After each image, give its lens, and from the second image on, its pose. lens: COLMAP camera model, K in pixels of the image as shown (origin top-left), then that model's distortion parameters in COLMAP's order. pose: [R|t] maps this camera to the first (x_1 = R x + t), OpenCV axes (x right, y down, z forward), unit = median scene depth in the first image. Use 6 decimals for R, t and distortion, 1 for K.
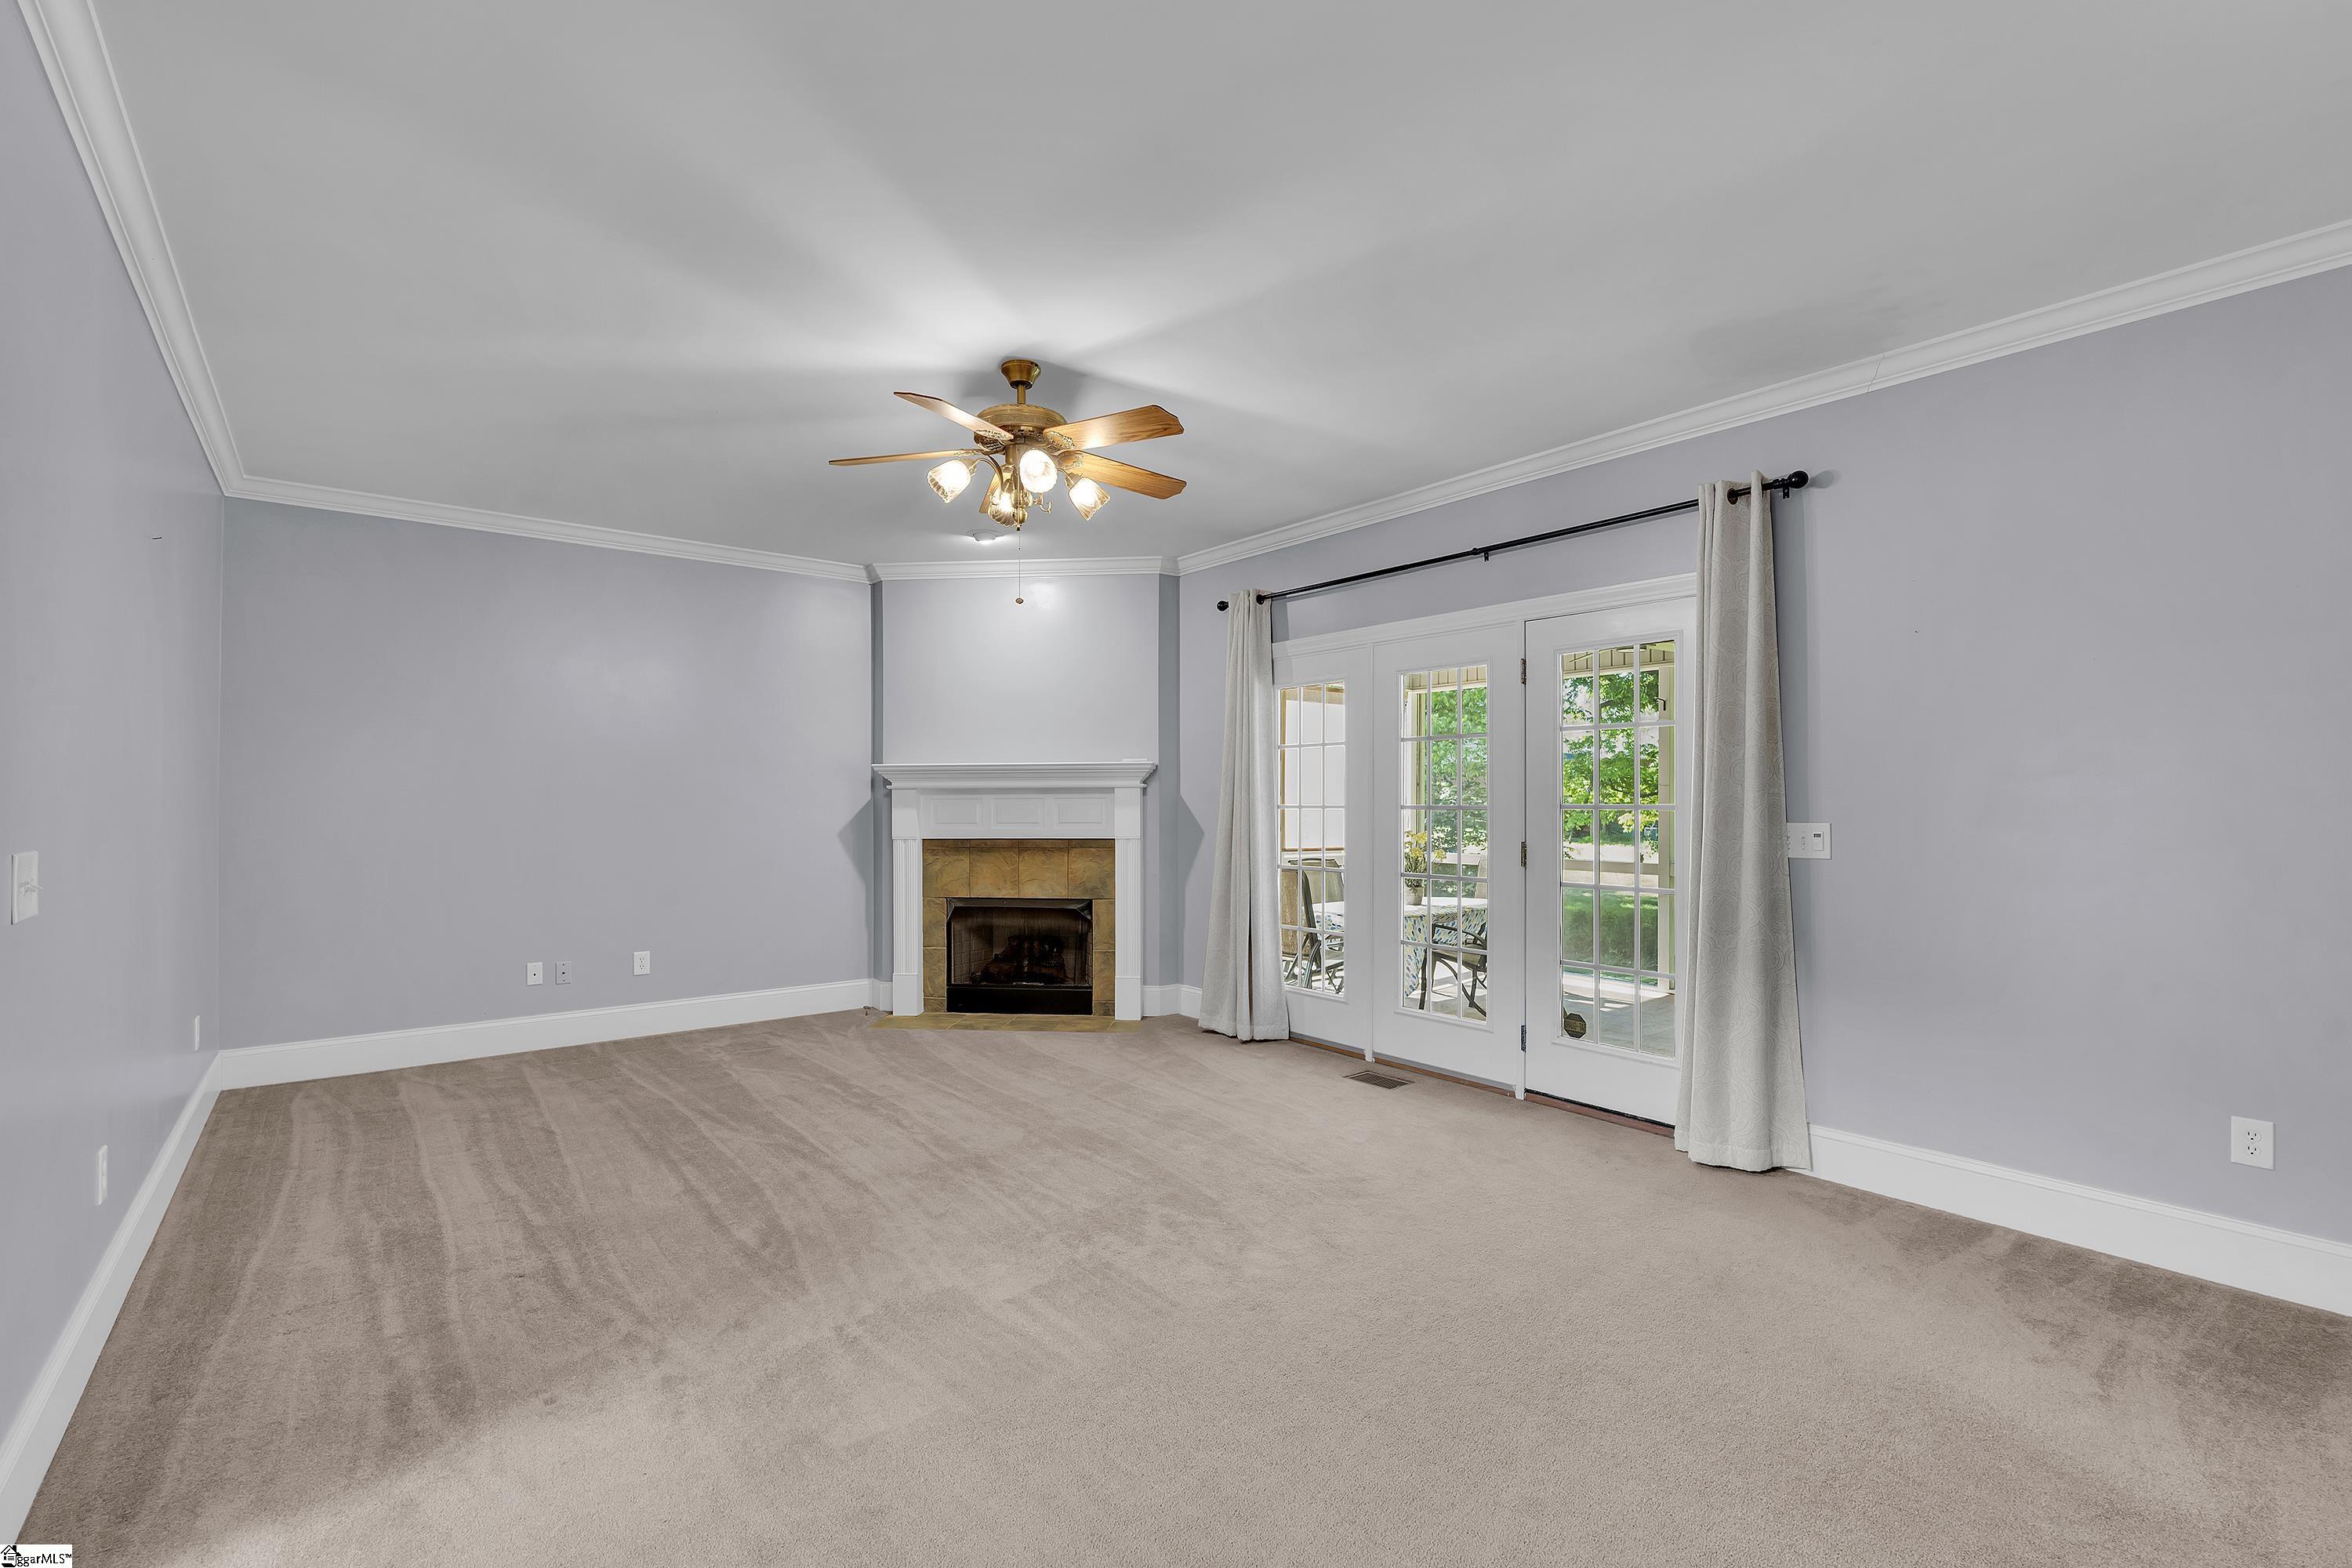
lens RADIAL K [[1043.9, 0, 1180.1], [0, 1043.9, 806.5], [0, 0, 1]] dist [-0.000603, 0.000413]
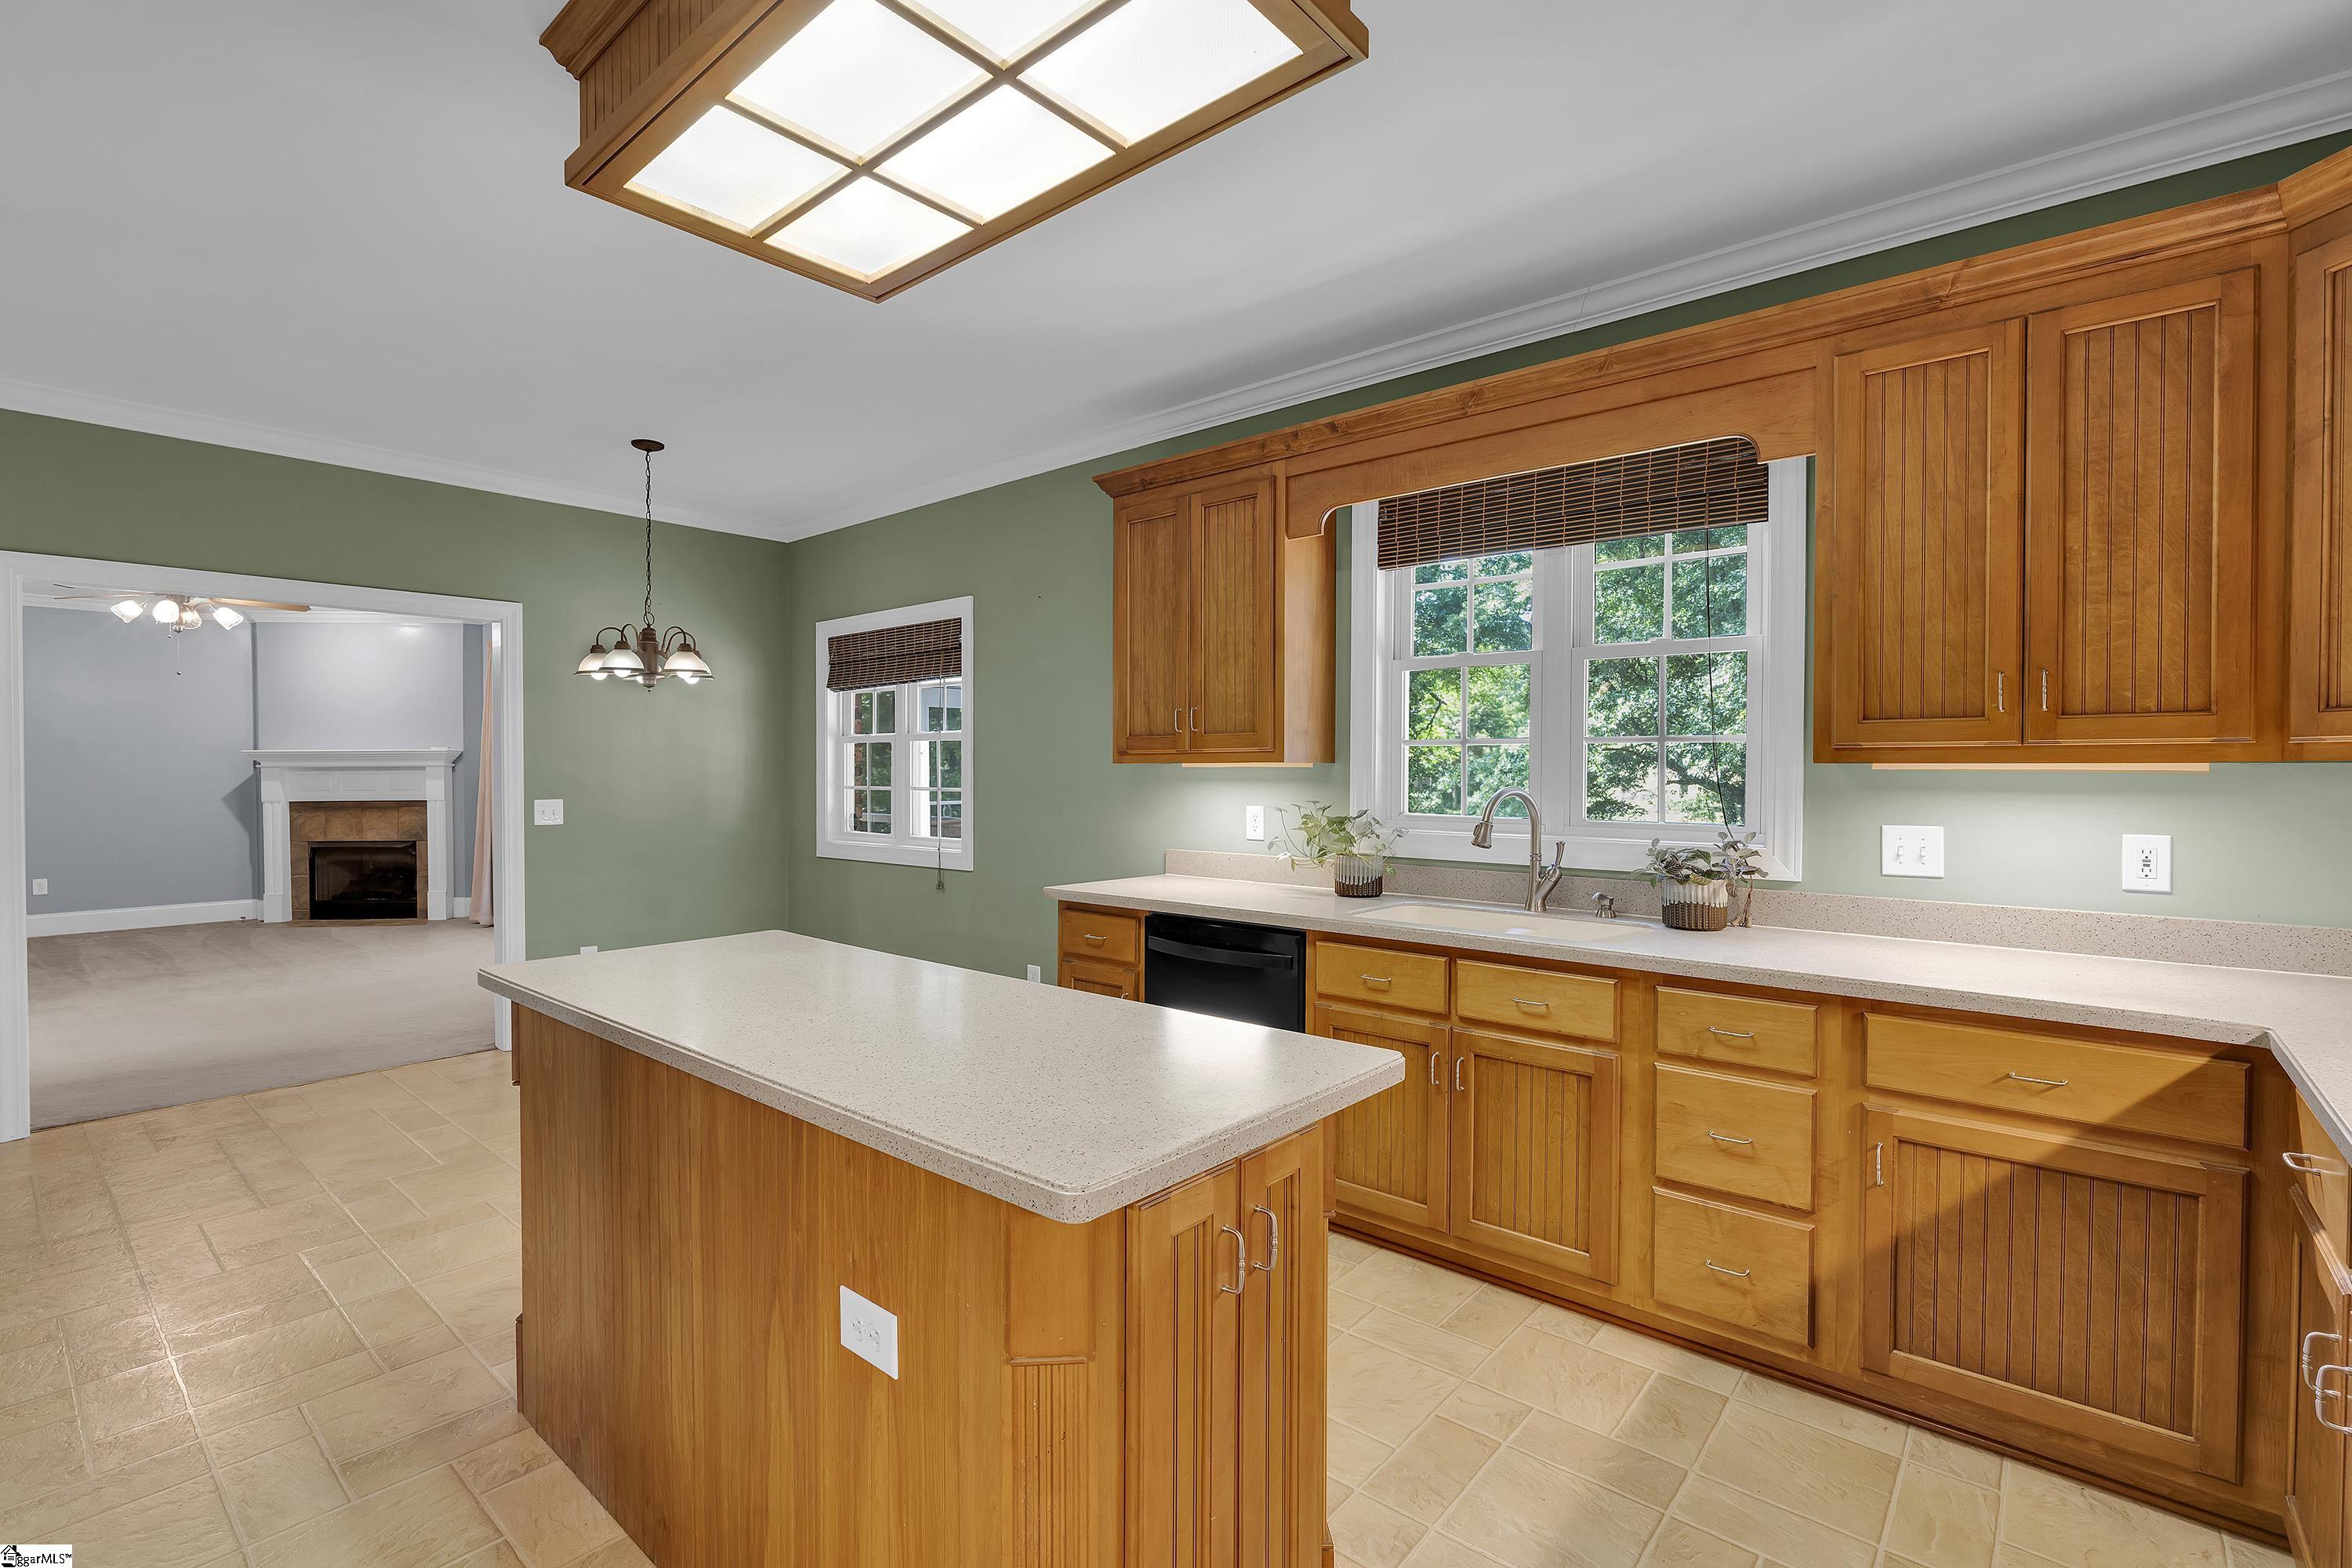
lens RADIAL K [[1043.9, 0, 1171.8], [0, 1043.9, 768.0], [0, 0, 1]] dist [-0.000603, 0.000413]
pose [[0.981286, -0.001480, 0.192553, 0.690264], [-0.000884, 0.999925, 0.012189, -0.035159], [-0.192556, -0.012131, 0.981211, -0.673669]]
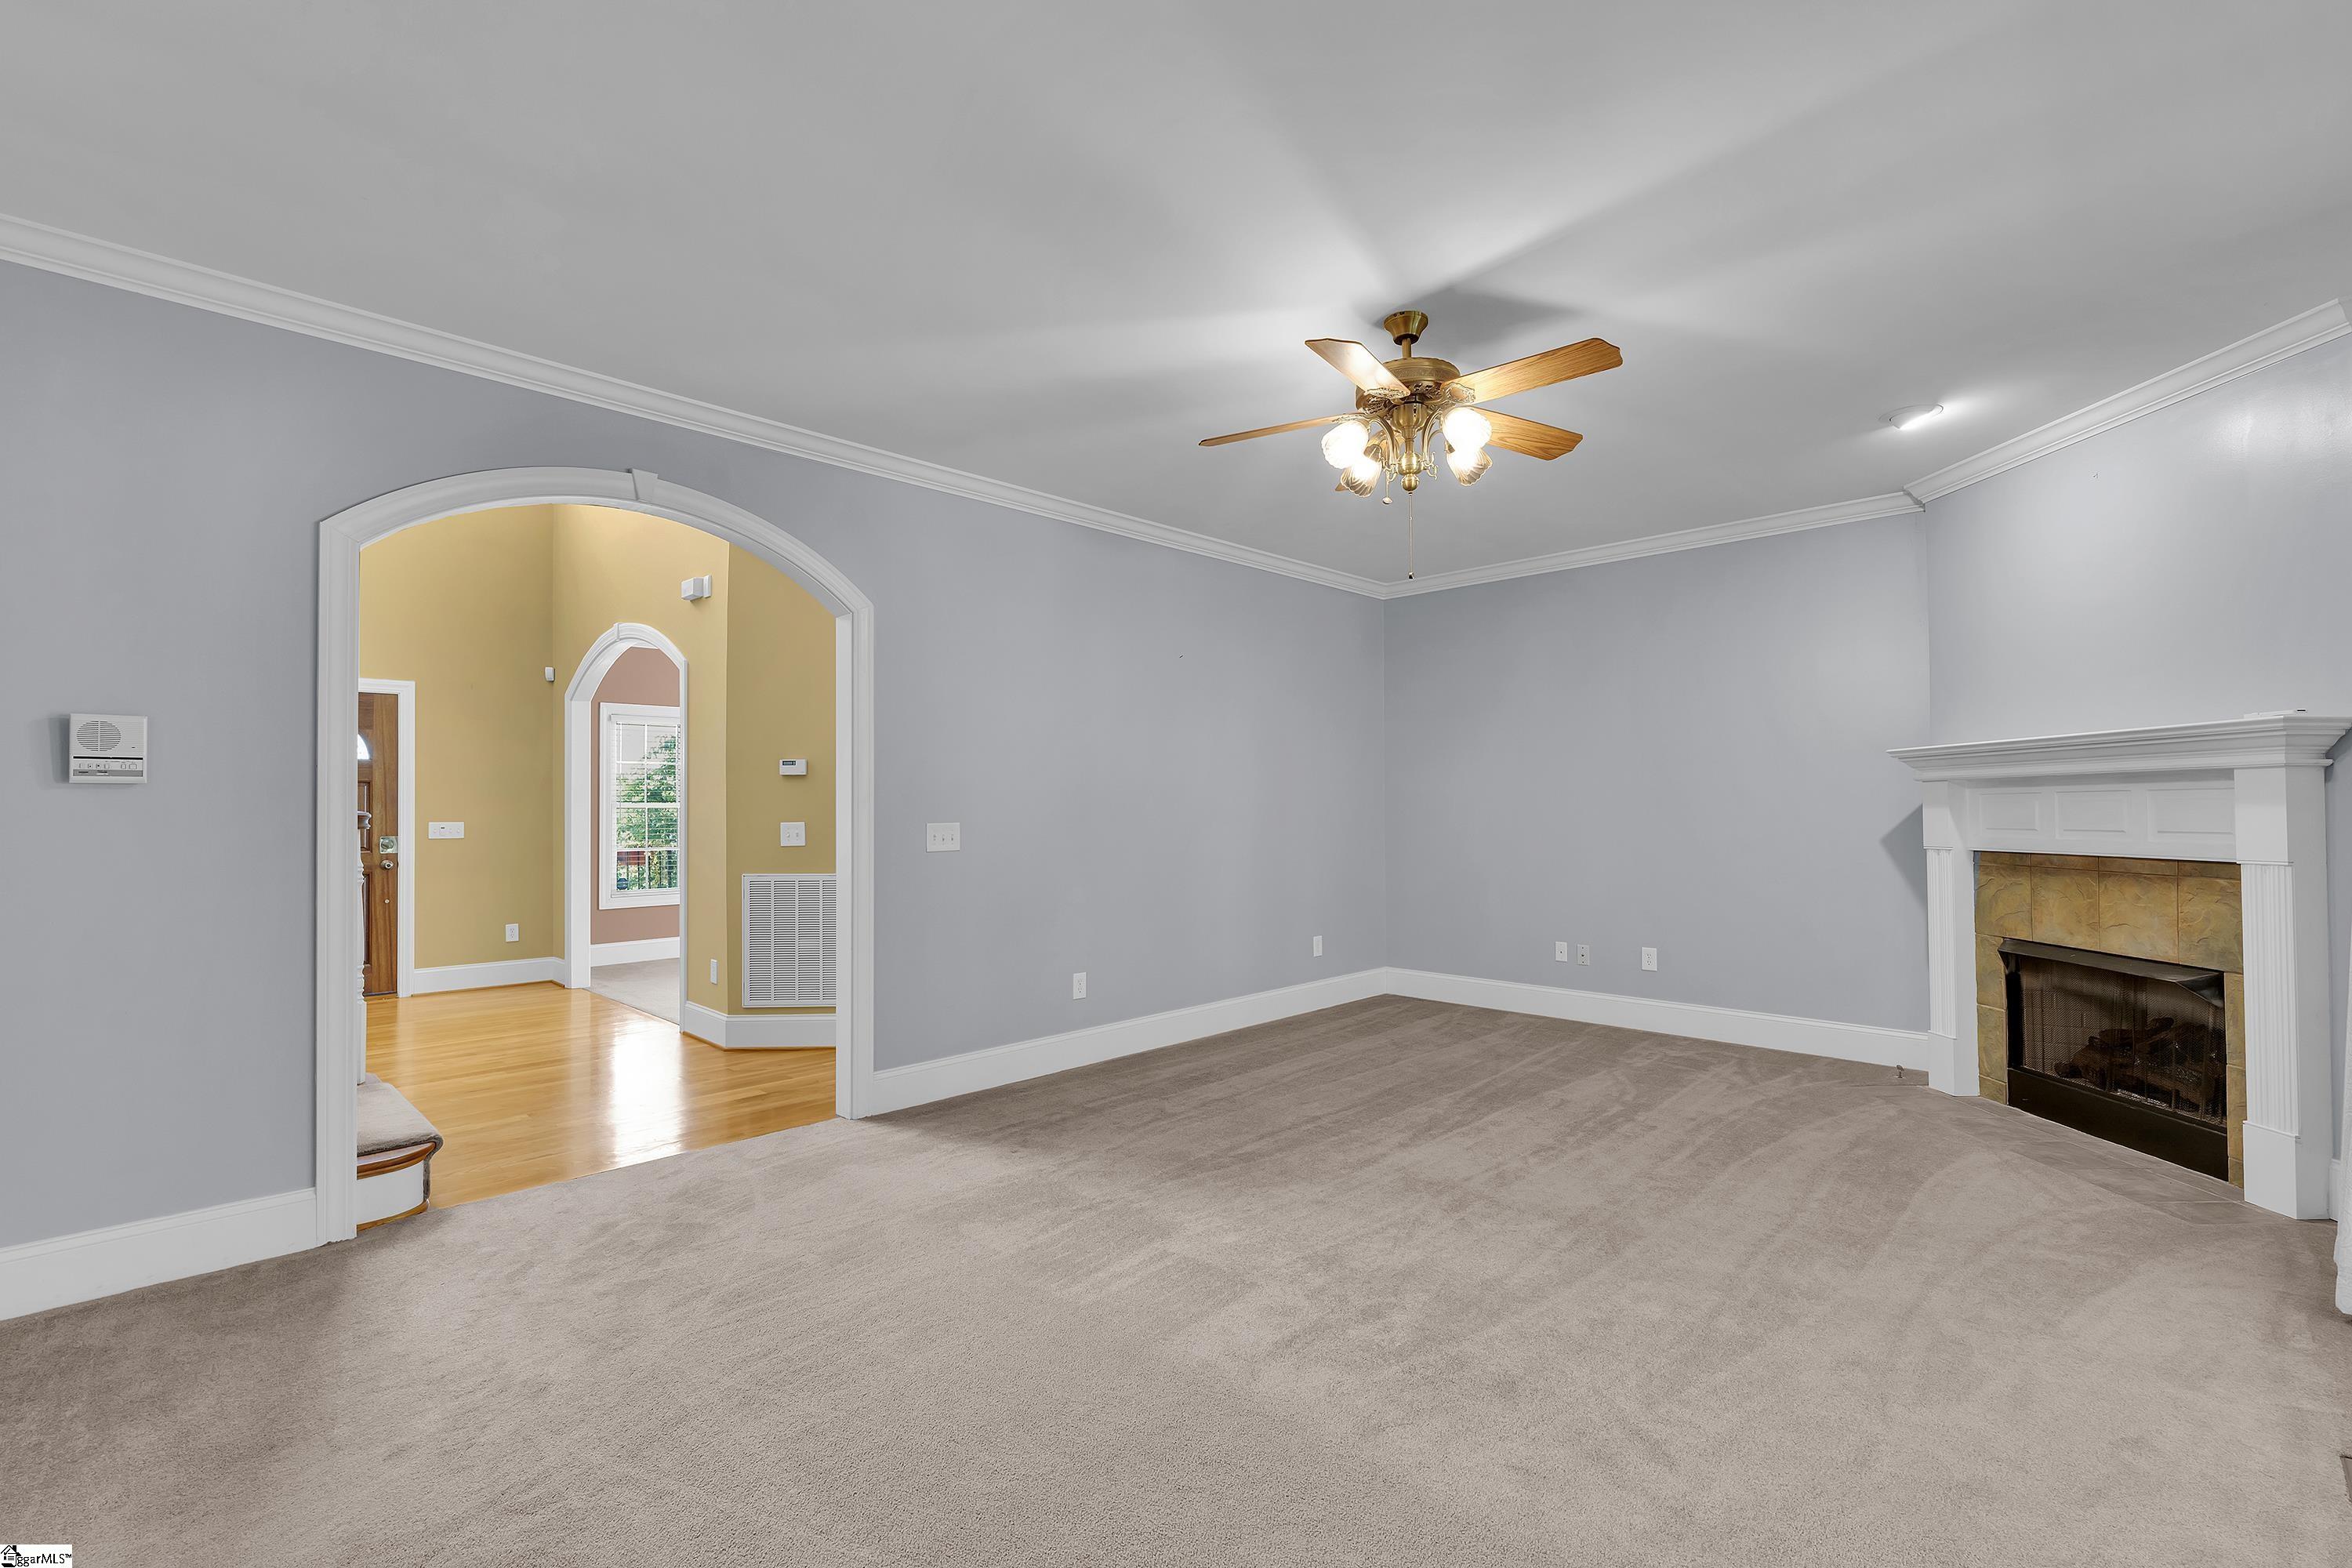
lens RADIAL K [[1043.9, 0, 1175.8], [0, 1043.9, 798.9], [0, 0, 1]] dist [-0.000603, 0.000413]
pose [[0.105509, -0.009398, -0.994374, 0.407240], [-0.001239, 0.999953, -0.009583, 0.003635], [0.994418, 0.002243, 0.105492, 0.390876]]
